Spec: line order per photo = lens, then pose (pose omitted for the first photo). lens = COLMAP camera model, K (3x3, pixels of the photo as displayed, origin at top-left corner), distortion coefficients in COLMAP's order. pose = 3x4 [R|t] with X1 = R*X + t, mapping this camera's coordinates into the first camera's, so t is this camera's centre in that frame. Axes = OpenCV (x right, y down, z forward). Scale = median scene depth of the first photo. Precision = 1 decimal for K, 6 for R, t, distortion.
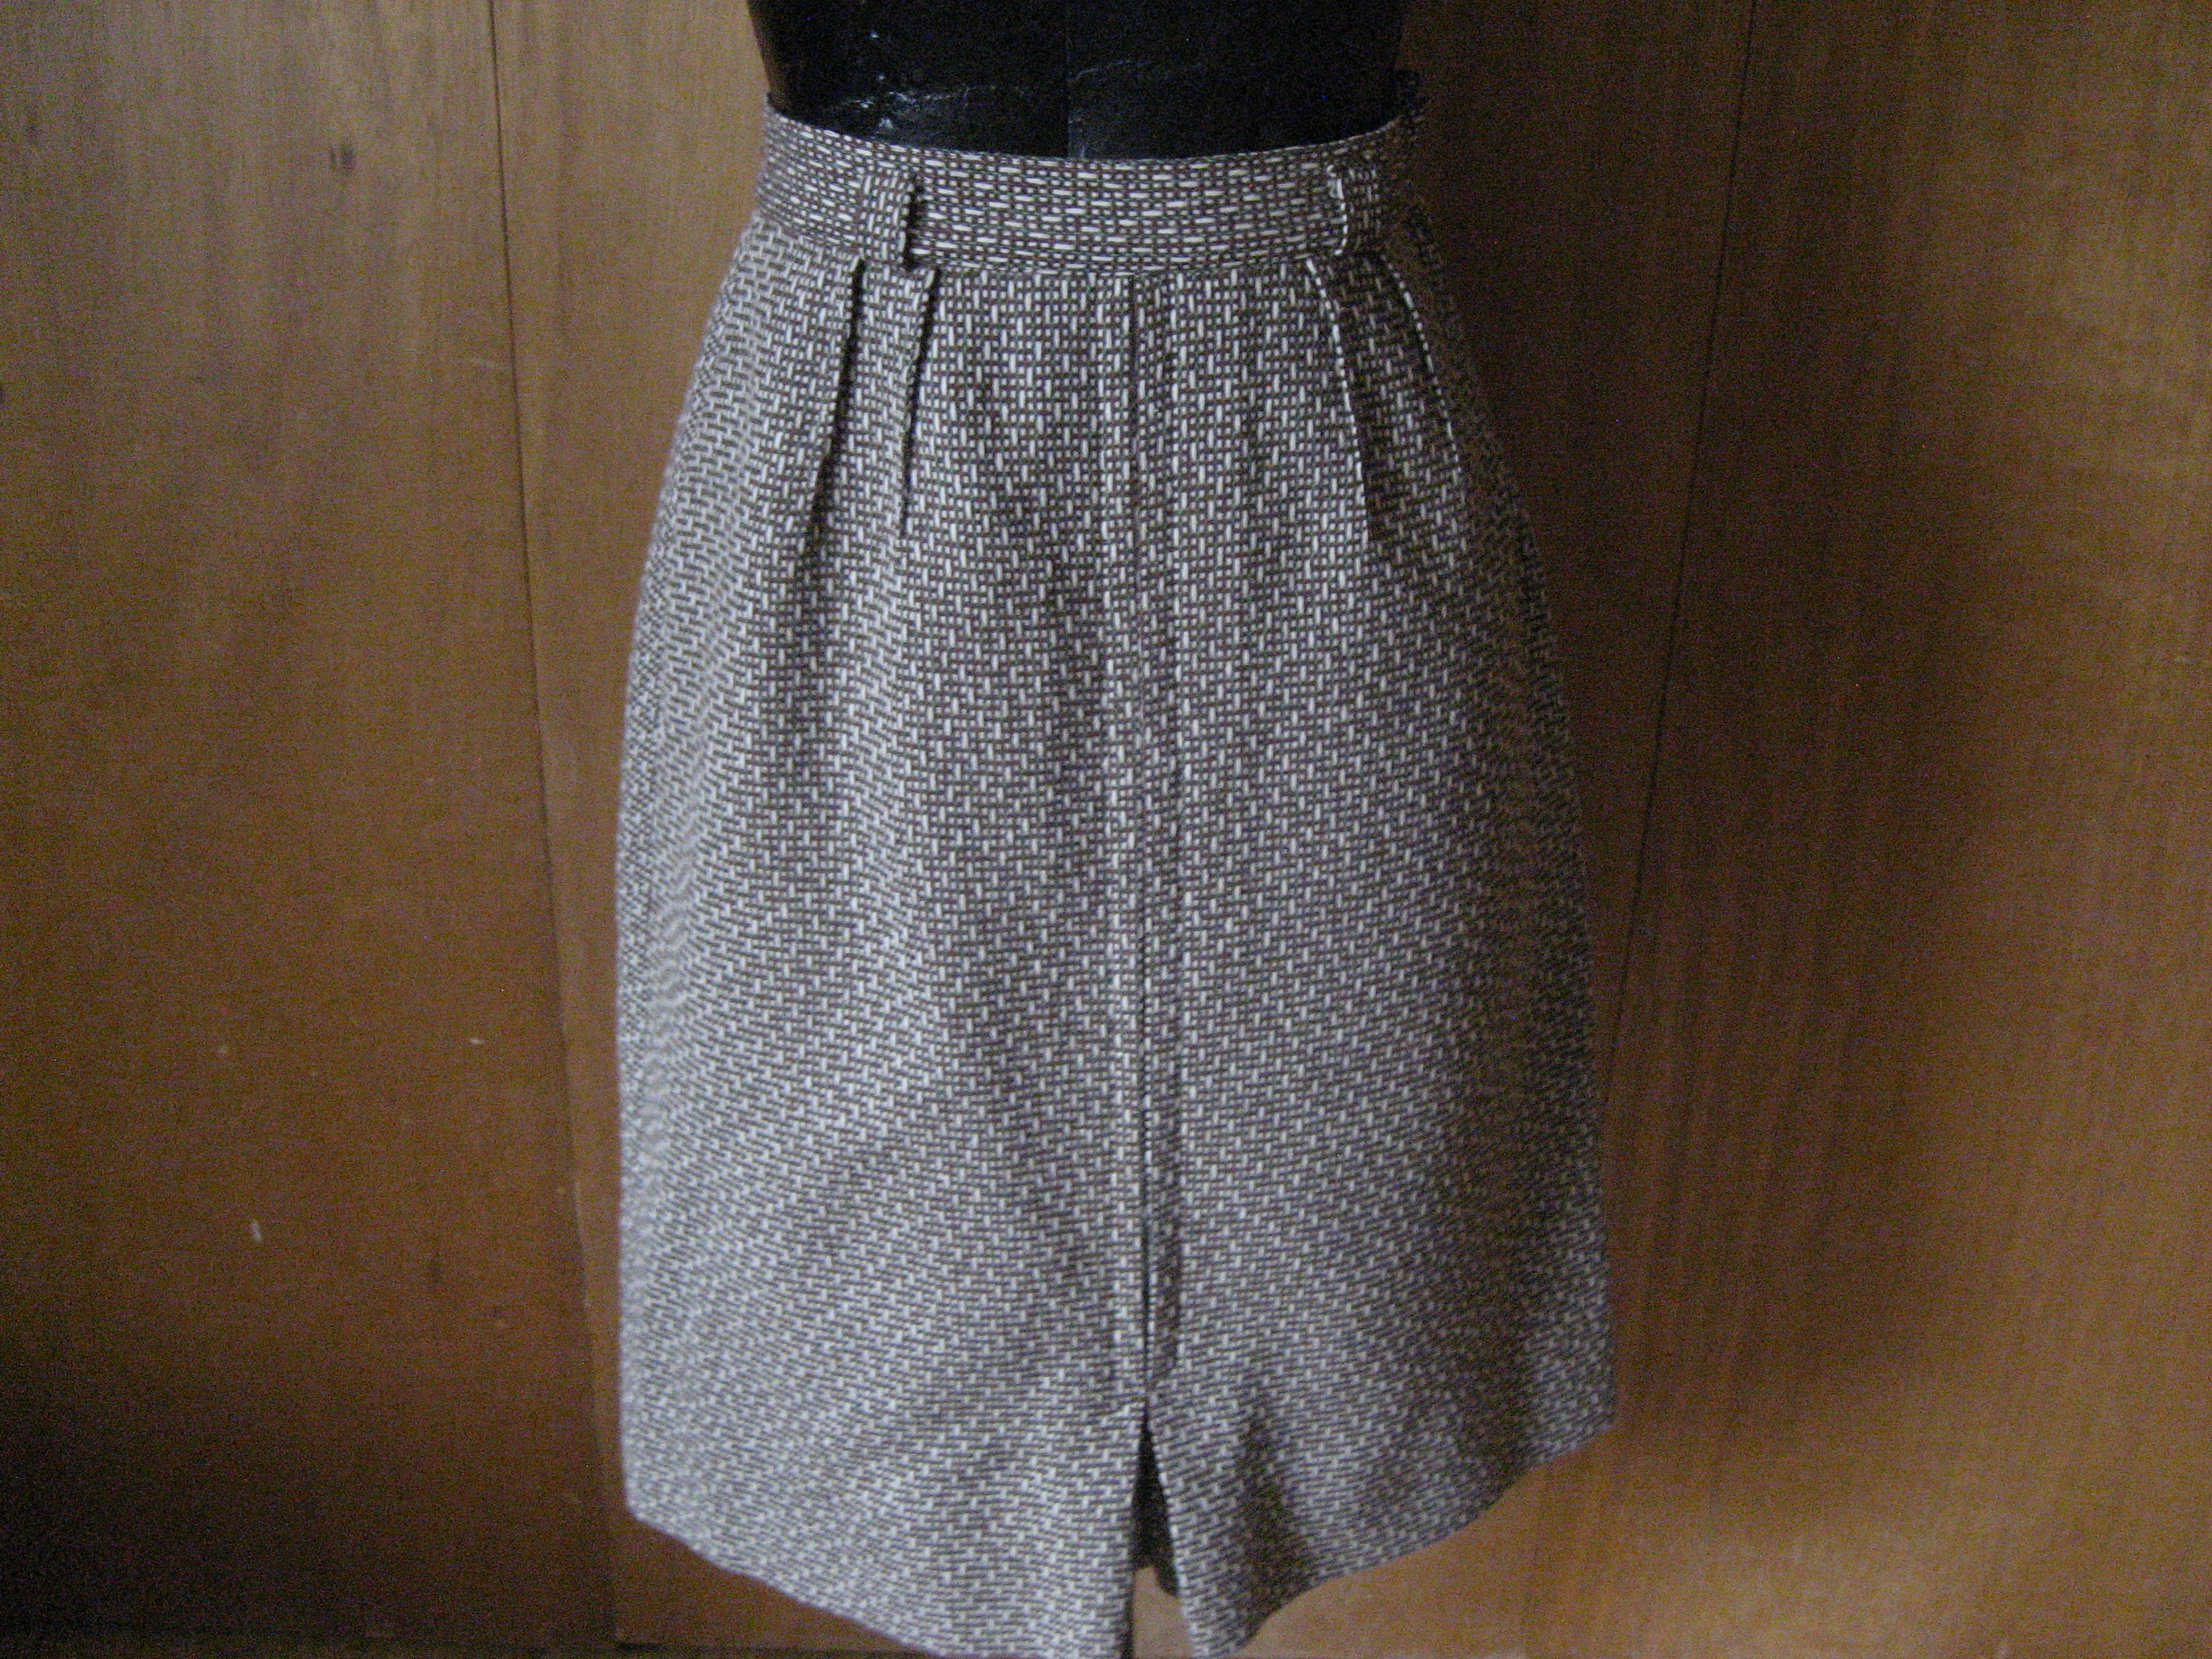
lens RADIAL K [[2252.4, 0, 1117.4], [0, 2252.4, 835.1], [0, 0, 1]] dist [-0.120927, 0.000000]
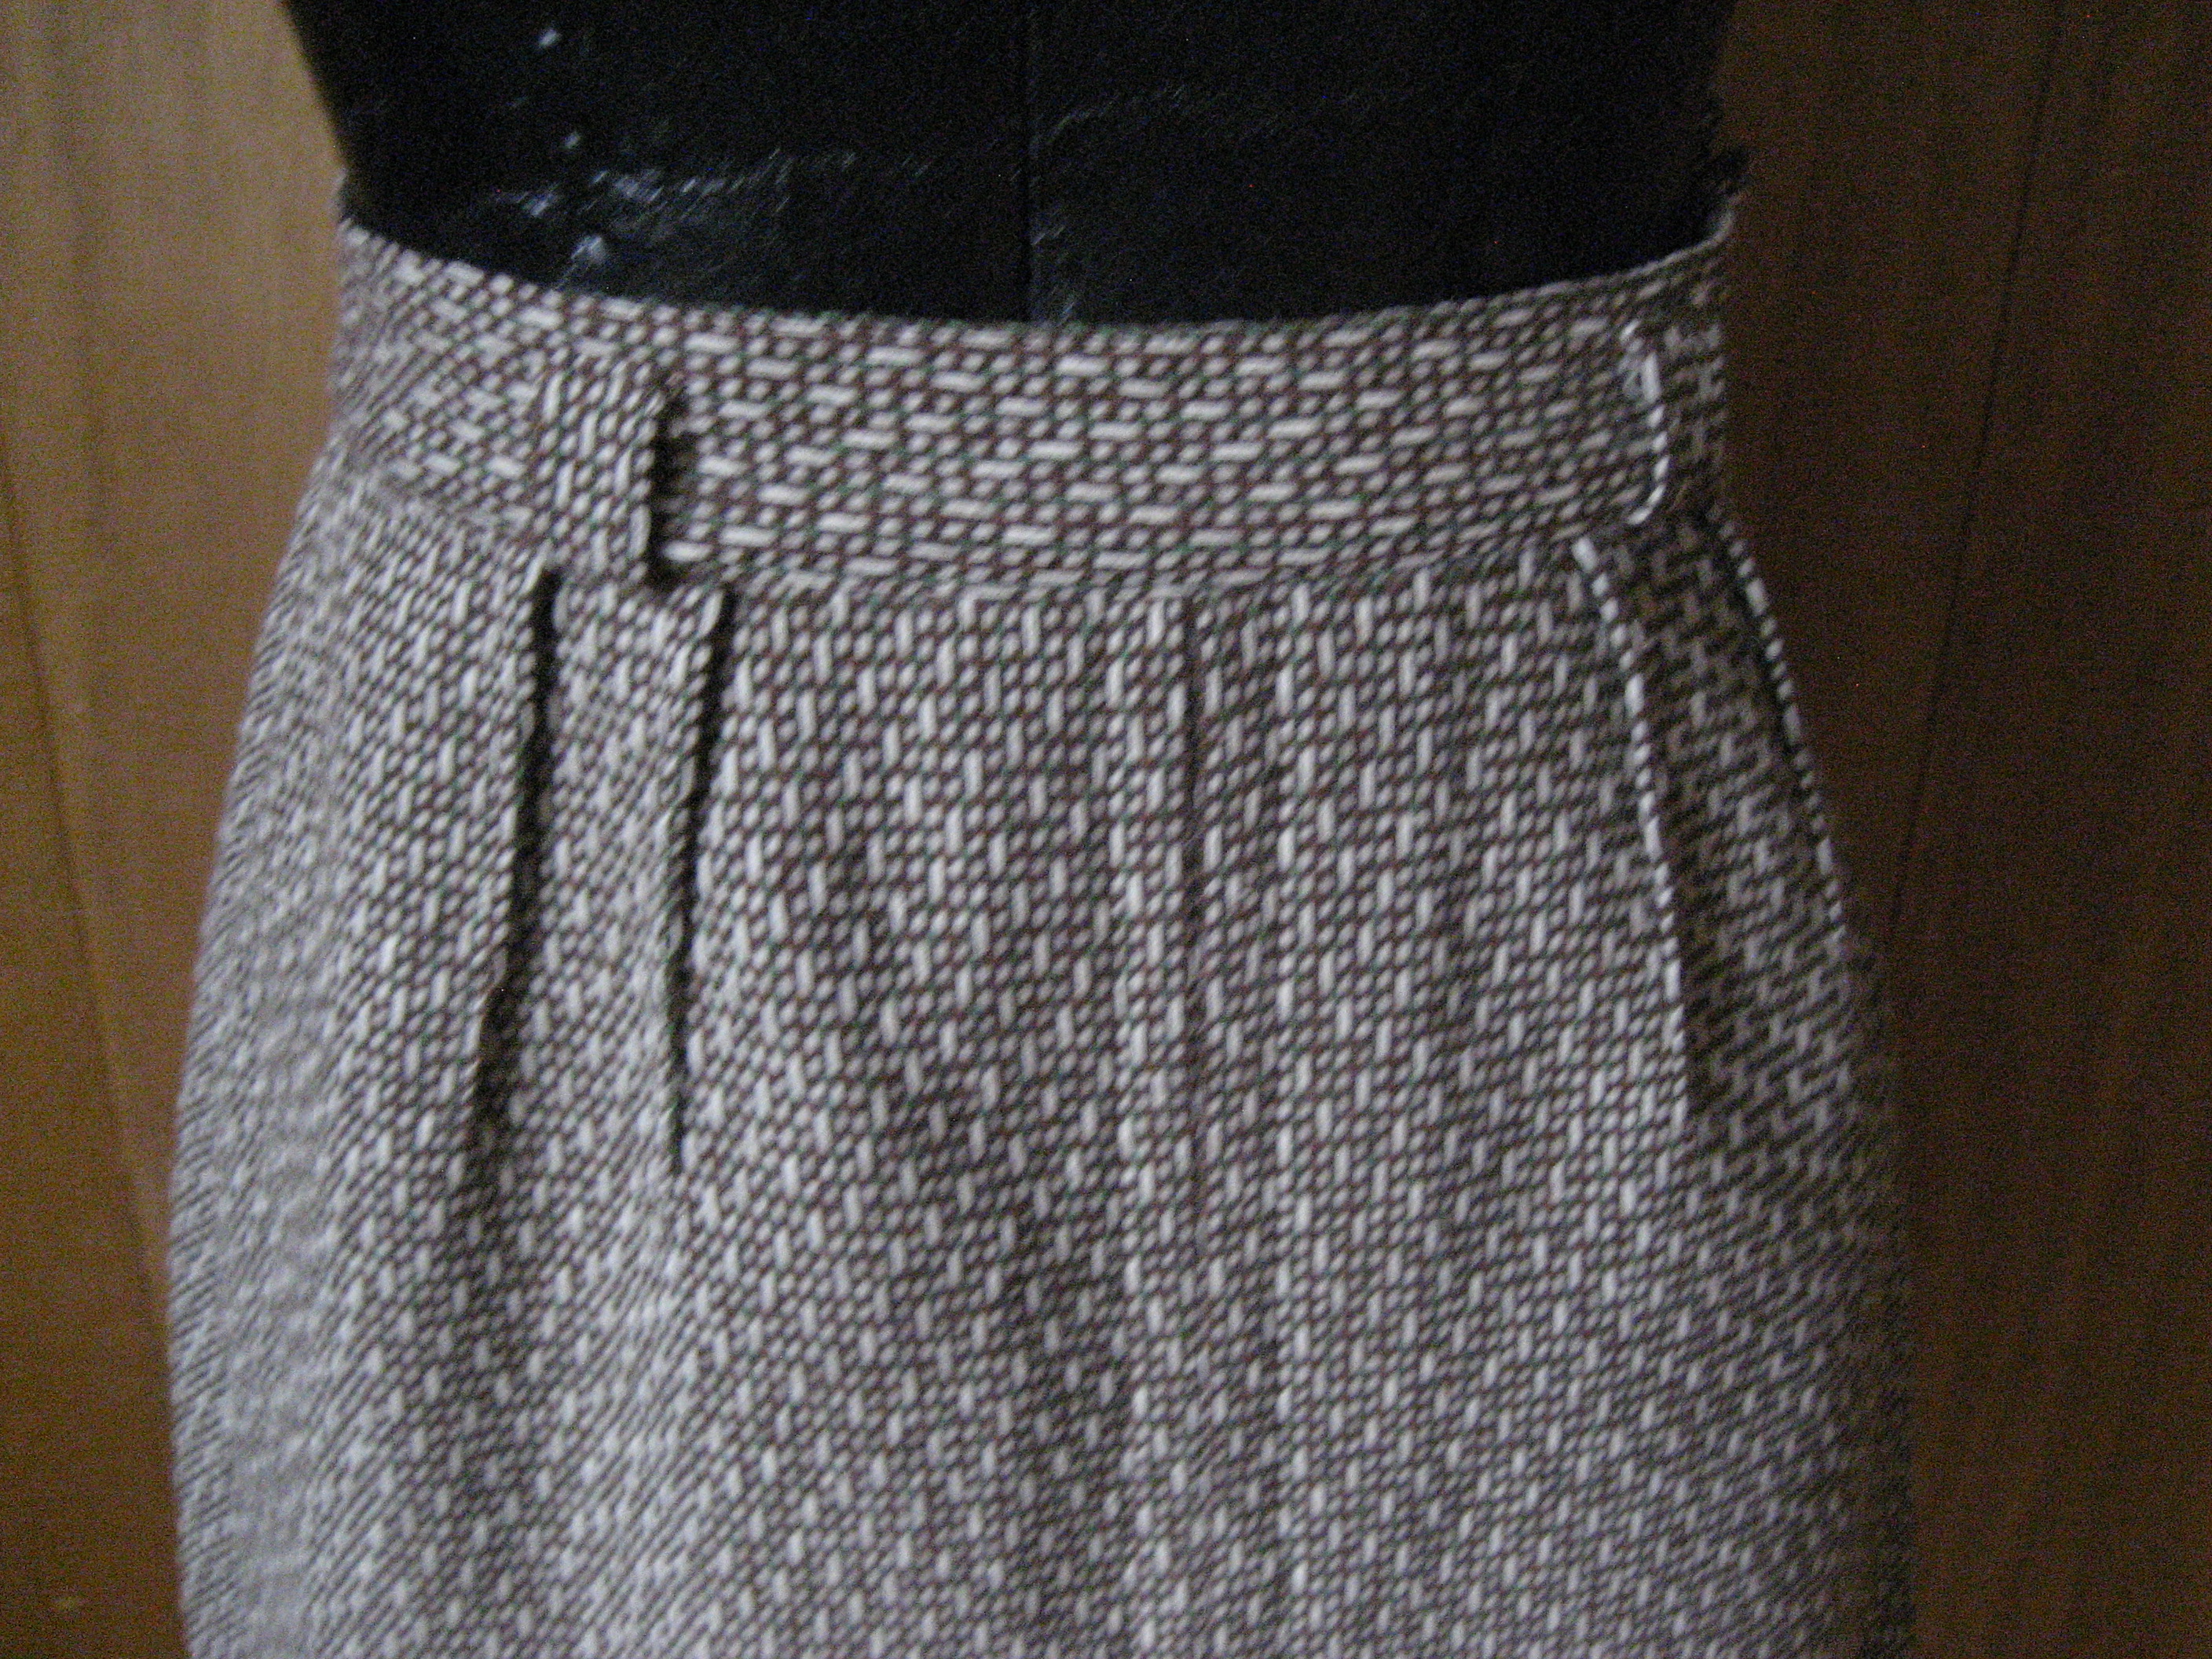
lens RADIAL K [[2252.4, 0, 1097.0], [0, 2252.4, 817.0], [0, 0, 1]] dist [-0.120927, 0.000000]
pose [[0.996693, -0.038189, 0.071727, -0.041845], [0.038272, 0.999267, 0.000223, -0.202146], [-0.071683, 0.002523, 0.997424, 0.555900]]
